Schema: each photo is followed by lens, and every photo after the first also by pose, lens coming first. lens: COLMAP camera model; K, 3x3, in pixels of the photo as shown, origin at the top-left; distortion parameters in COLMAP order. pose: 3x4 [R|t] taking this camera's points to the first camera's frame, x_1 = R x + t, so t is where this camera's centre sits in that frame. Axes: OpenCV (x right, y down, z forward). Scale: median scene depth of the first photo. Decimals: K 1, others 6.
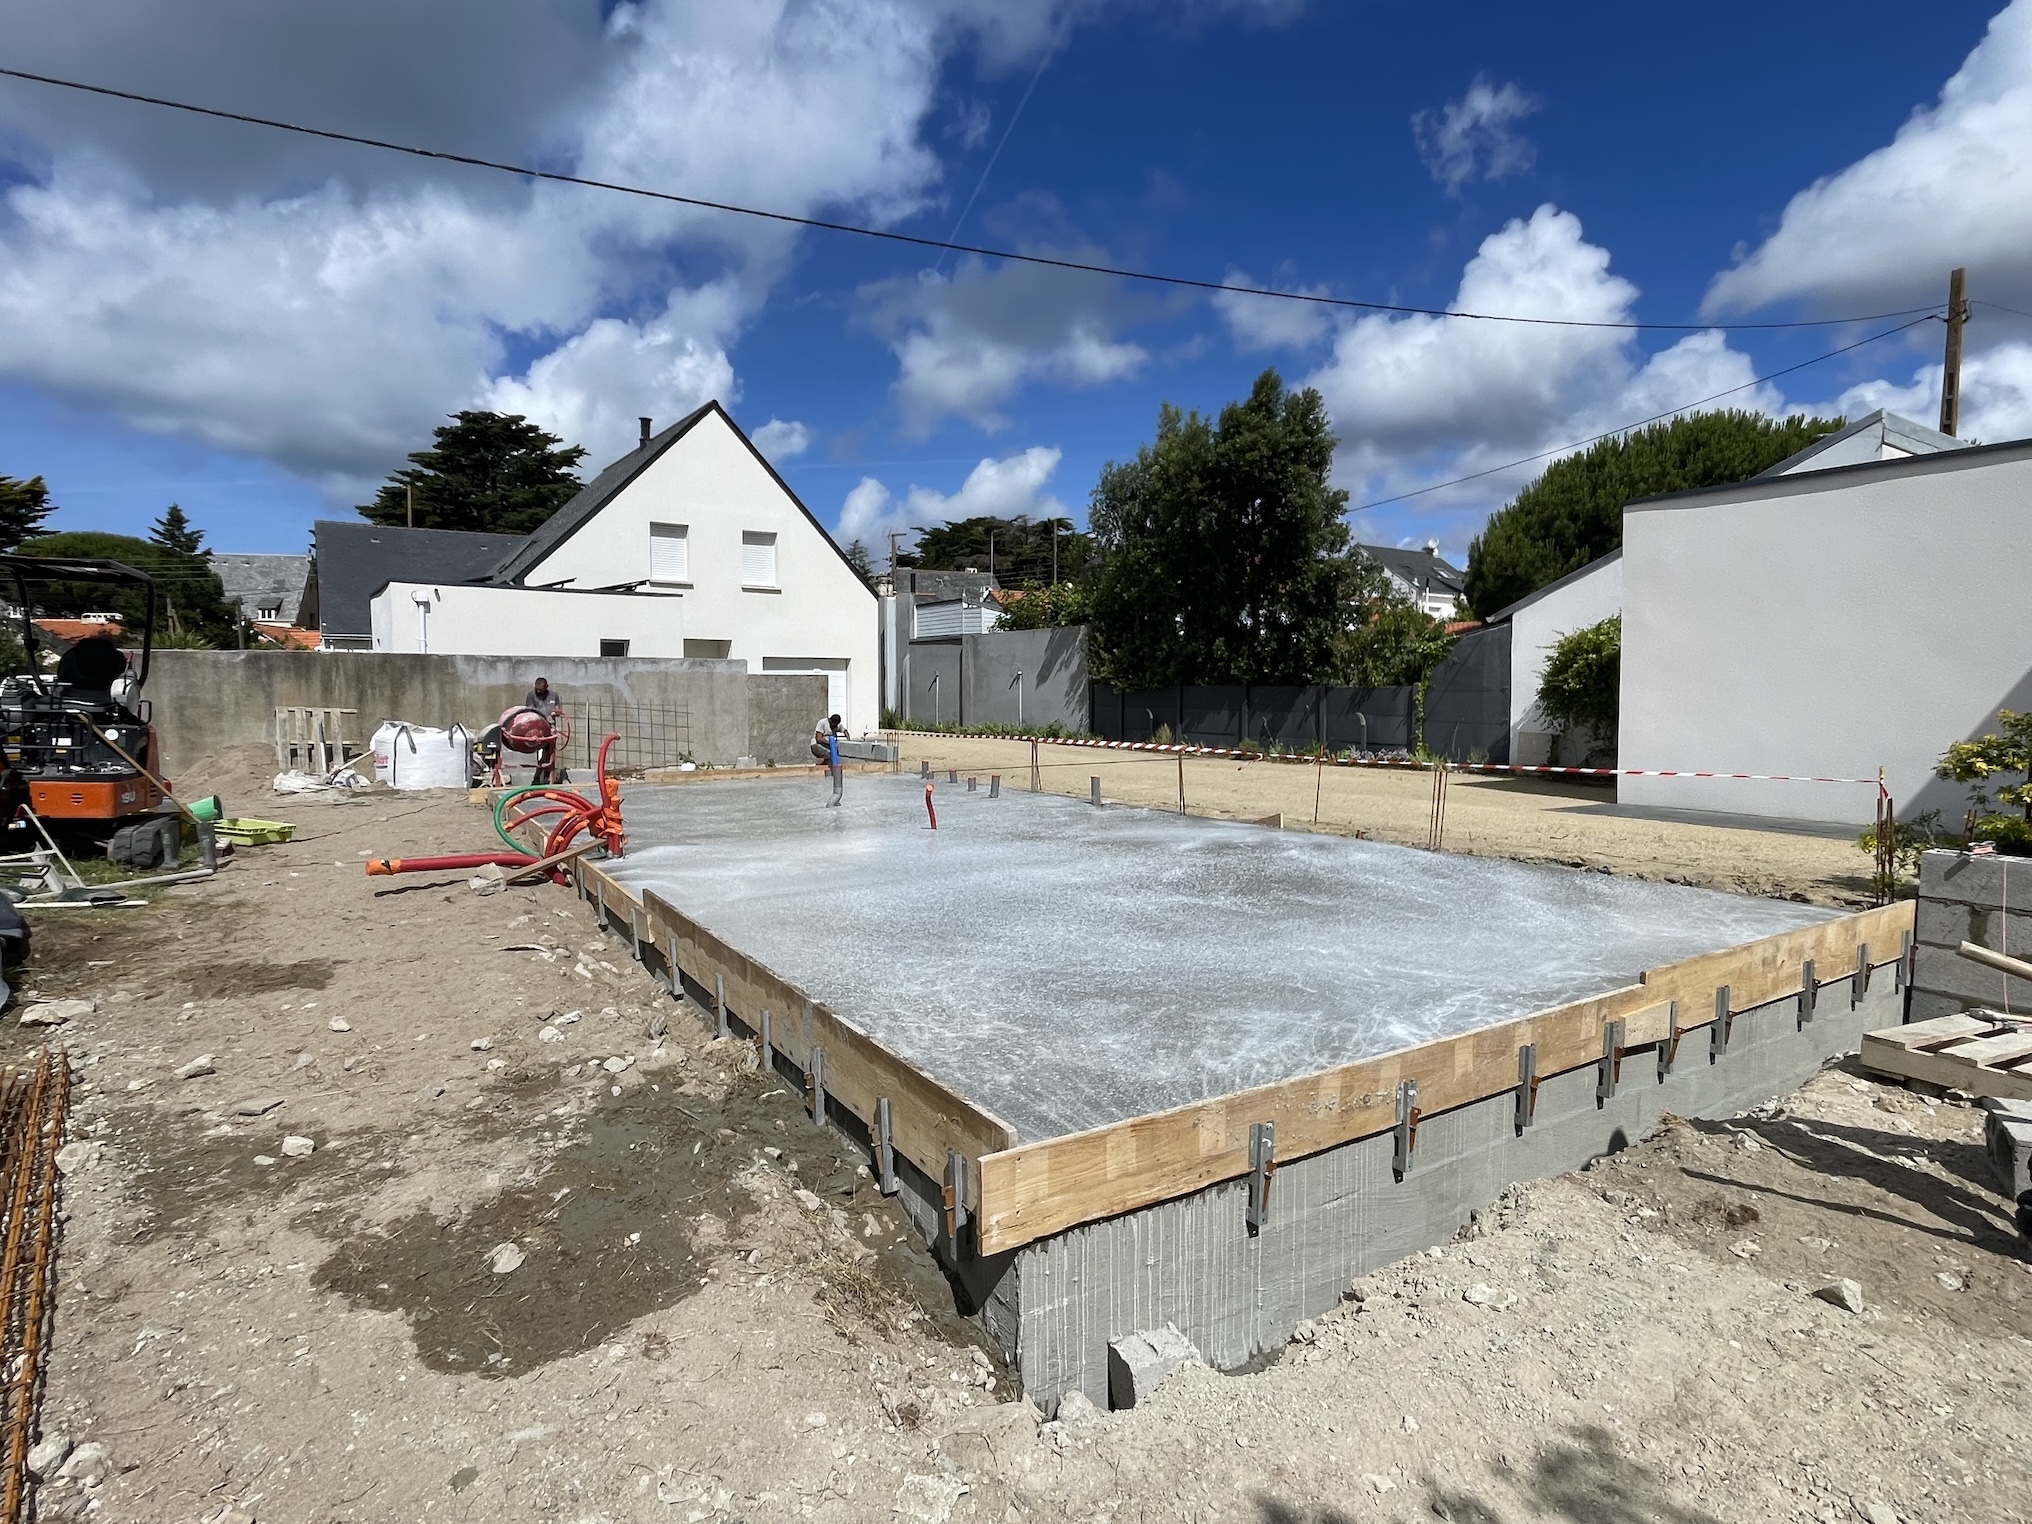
lens RADIAL K [[1047.0, 0, 1006.5], [0, 1047.0, 756.4], [0, 0, 1]] dist [0.003699, 0.000141]
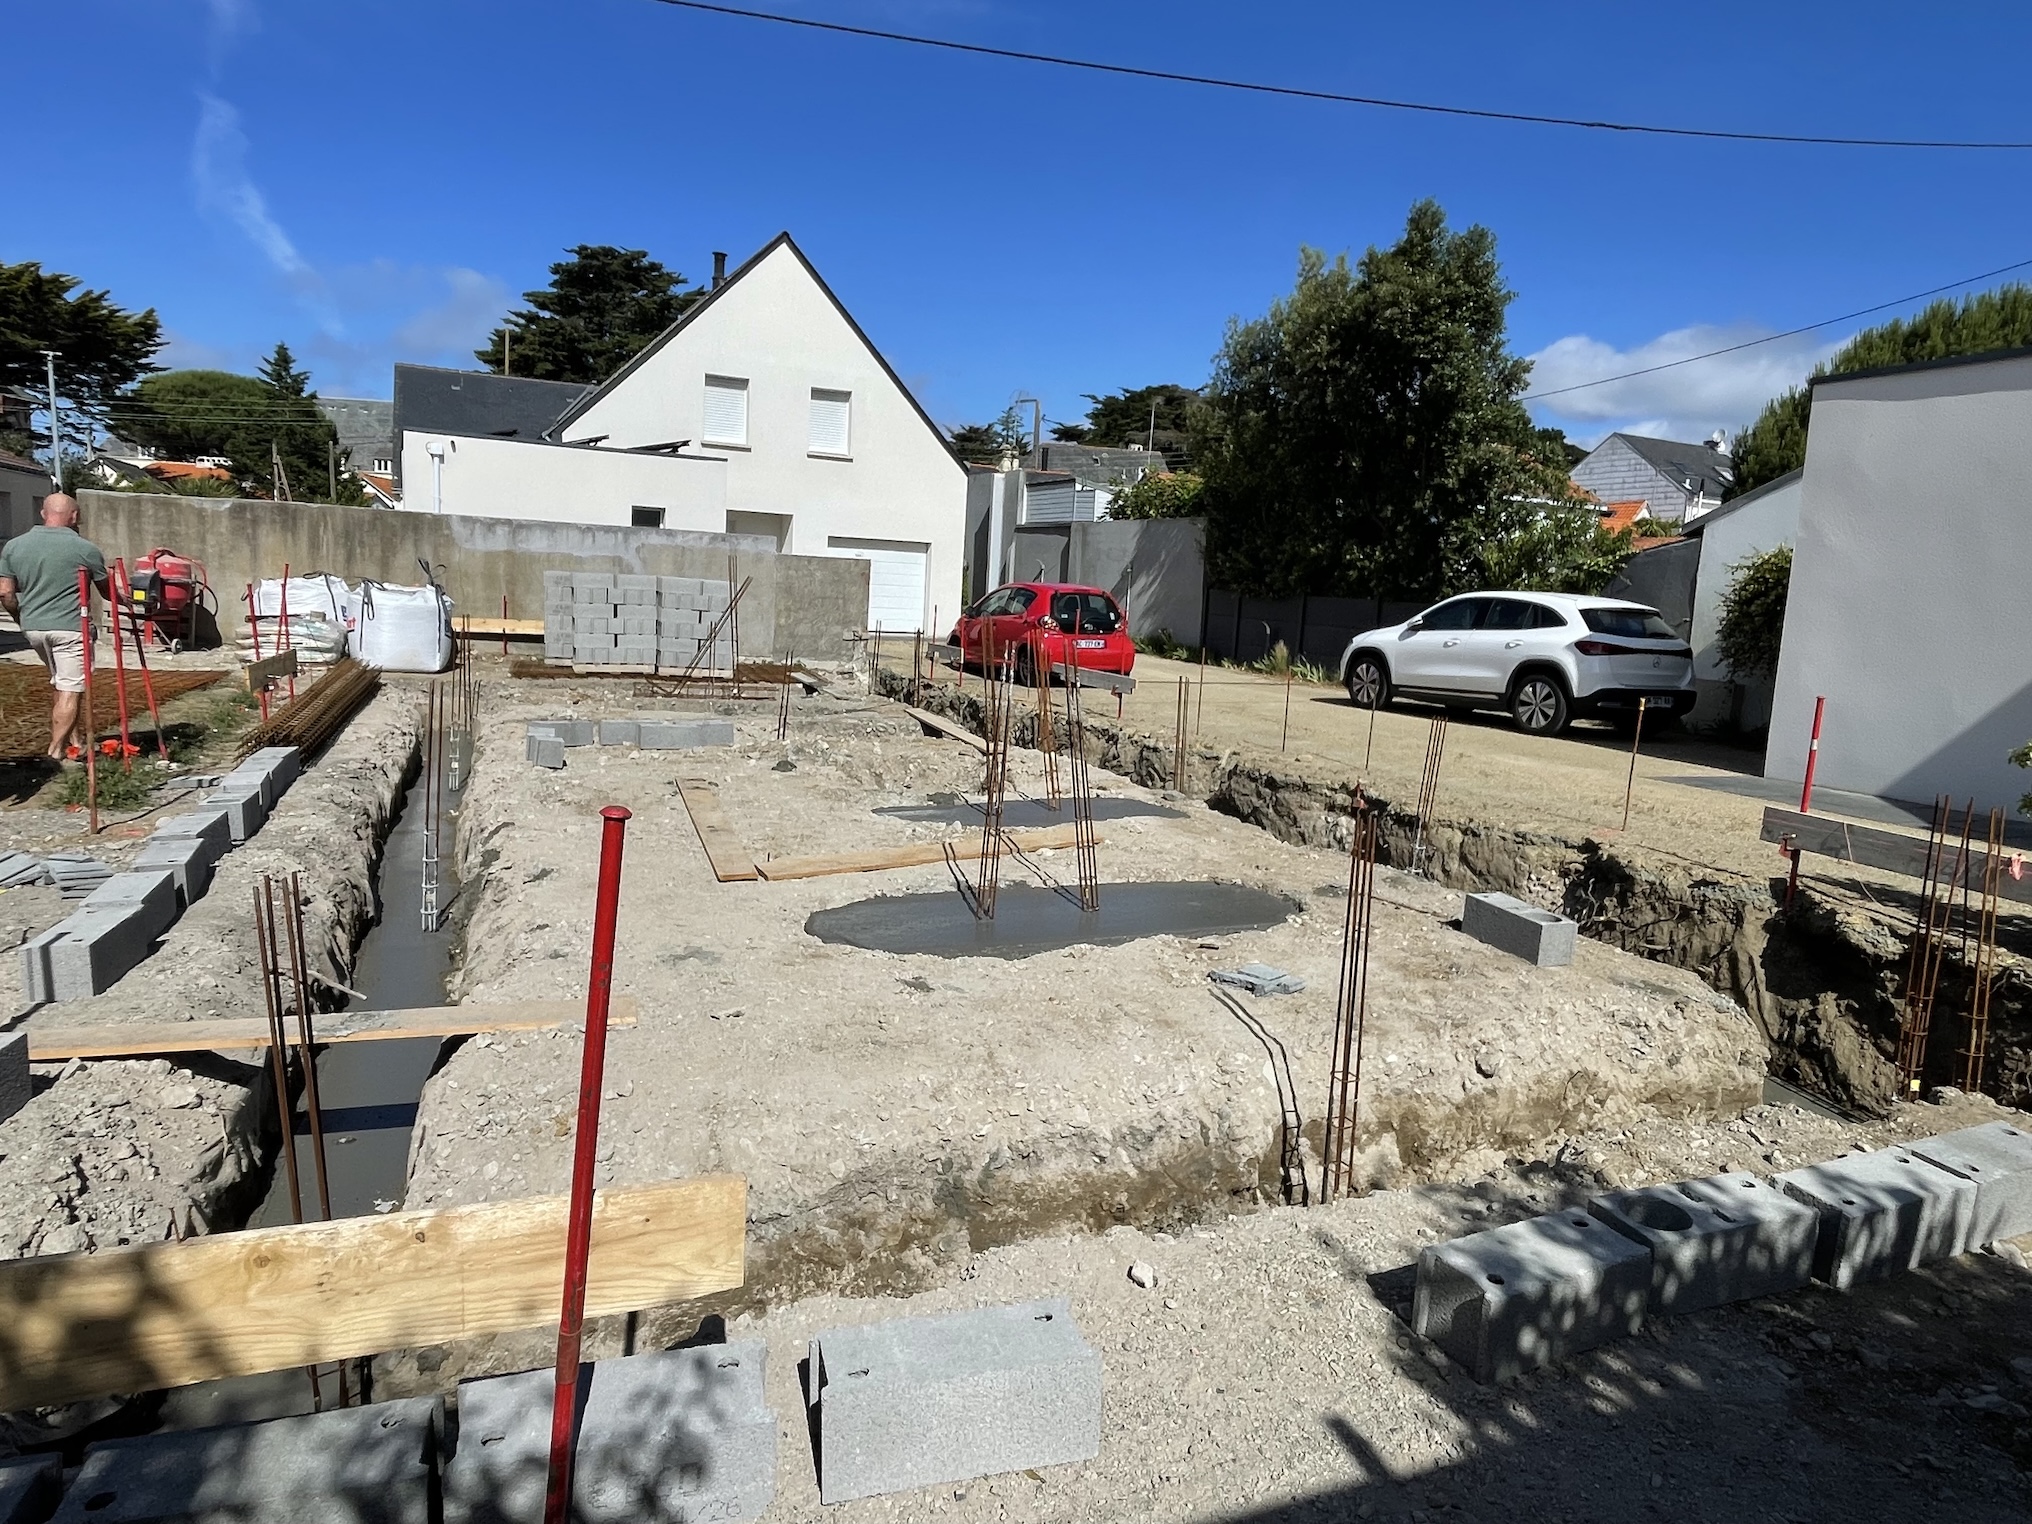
lens RADIAL K [[1203.5, 0, 1018.5], [0, 1203.5, 756.7], [0, 0, 1]] dist [0.002692, -0.002564]
pose [[0.987631, 0.074716, -0.137850, 0.076713], [-0.064048, 0.994714, 0.080265, -0.002486], [0.143119, -0.070443, 0.987195, 0.019124]]
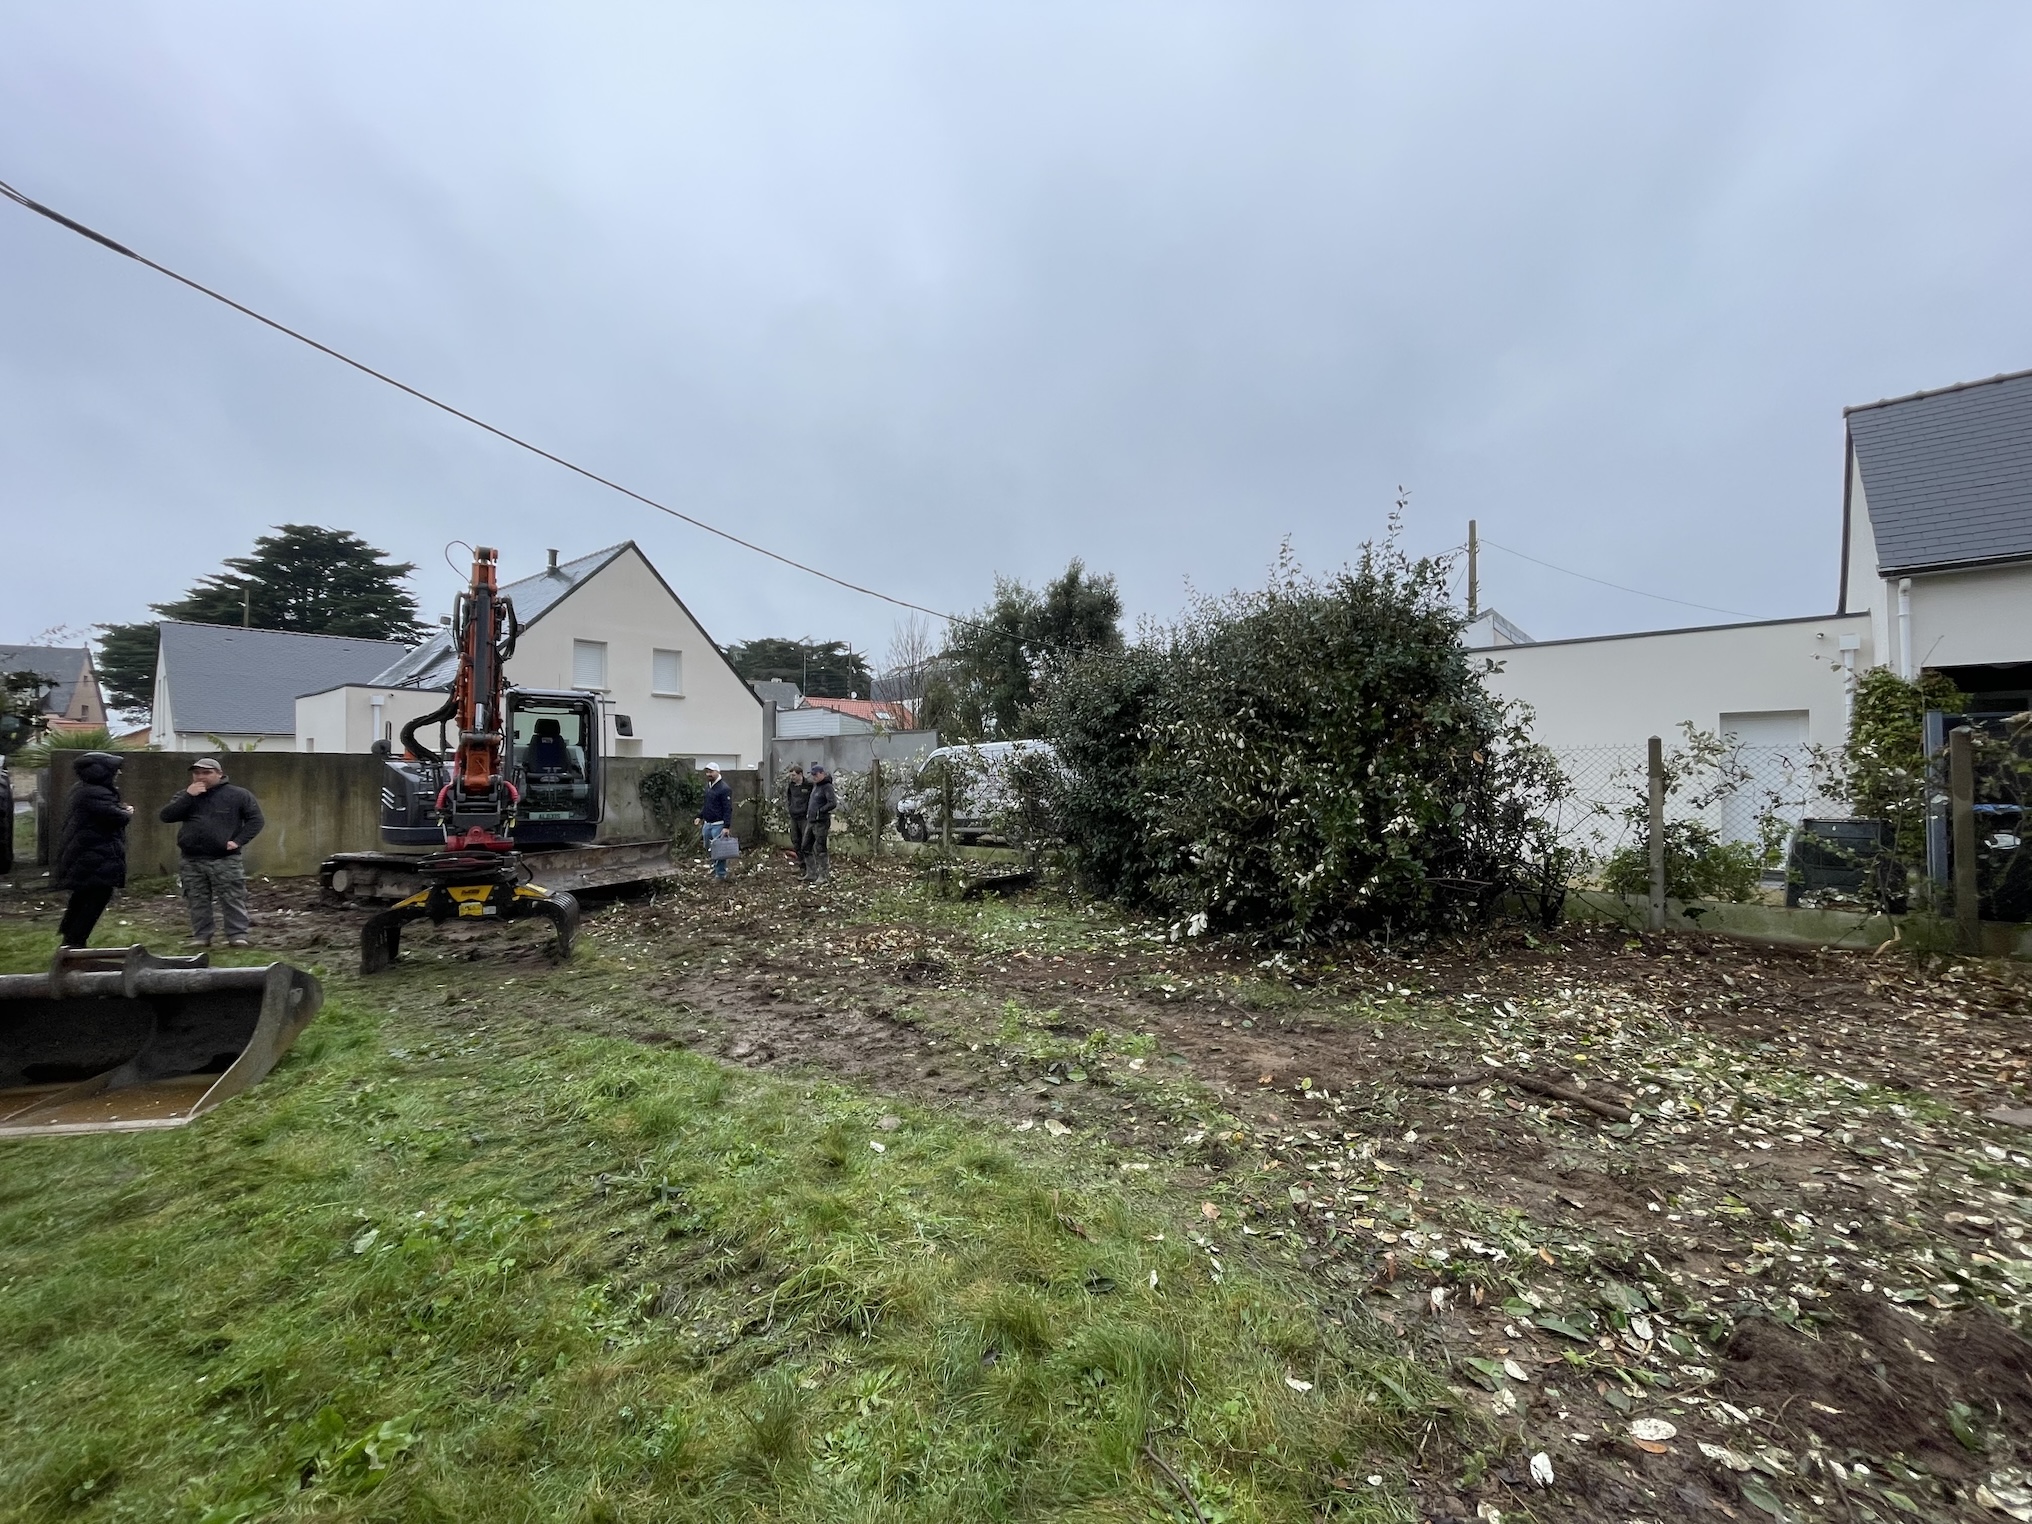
lens RADIAL K [[815.6, 0, 1027.3], [0, 815.6, 760.5], [0, 0, 1]] dist [-0.015674, 0.000985]
pose [[0.953517, -0.000973, 0.301336, -0.122356], [0.025171, 0.996757, -0.076429, -0.006260], [-0.300285, 0.080462, 0.950450, -0.001371]]
